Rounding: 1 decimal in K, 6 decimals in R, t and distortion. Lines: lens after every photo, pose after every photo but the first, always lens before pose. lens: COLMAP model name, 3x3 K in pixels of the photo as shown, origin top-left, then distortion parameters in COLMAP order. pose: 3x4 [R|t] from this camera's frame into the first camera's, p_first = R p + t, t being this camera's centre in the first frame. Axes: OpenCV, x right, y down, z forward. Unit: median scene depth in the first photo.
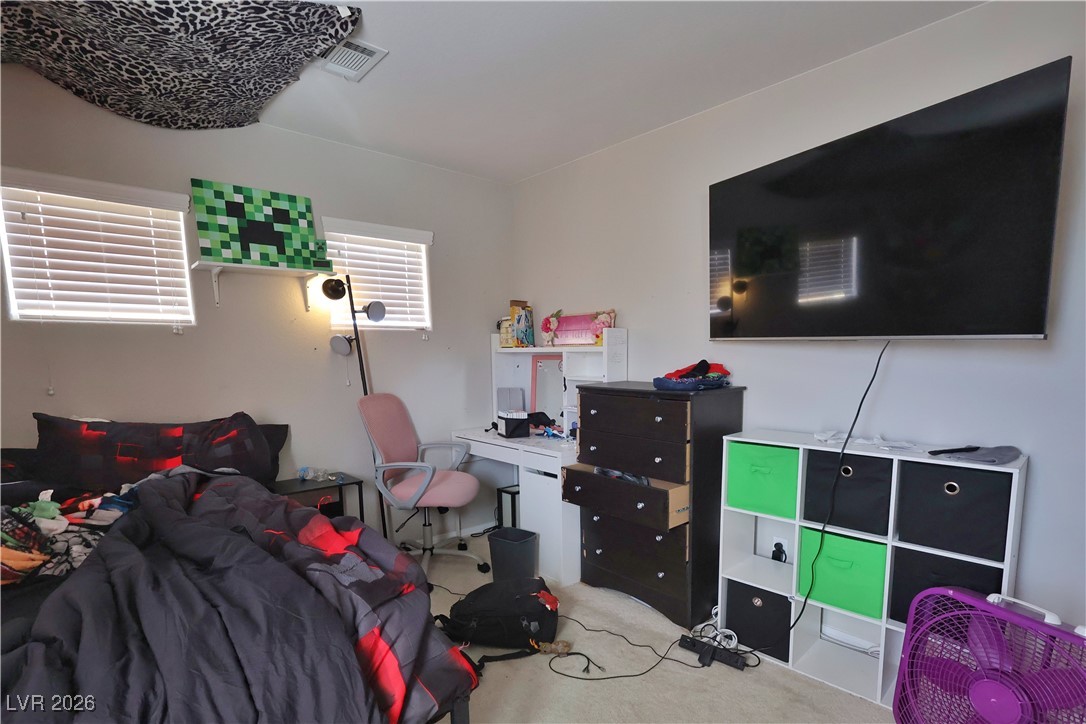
lens RADIAL K [[549.6, 0, 542.0], [0, 549.6, 380.7], [0, 0, 1]] dist [-0.000879, -0.000043]
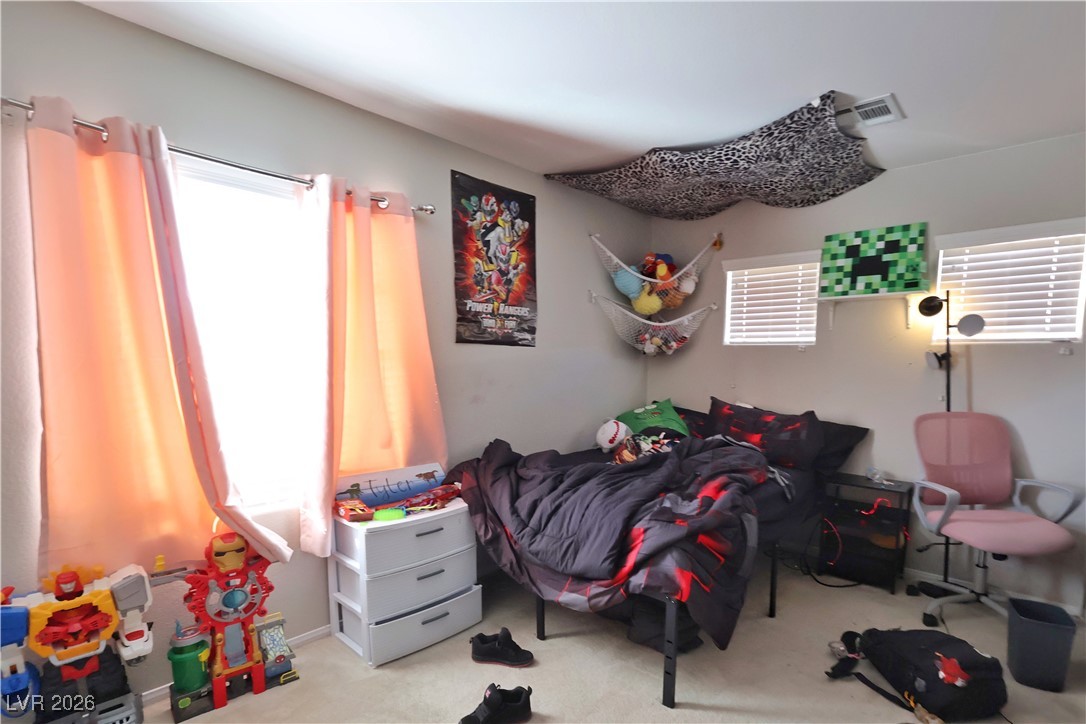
lens RADIAL K [[548.5, 0, 543.0], [0, 548.5, 362.0], [0, 0, 1]] dist [-0.000473, -0.000090]
pose [[0.073957, 0.011414, -0.997196, 0.626522], [-0.067863, 0.997674, 0.006386, -0.019744], [0.994950, 0.067200, 0.074560, 0.216702]]
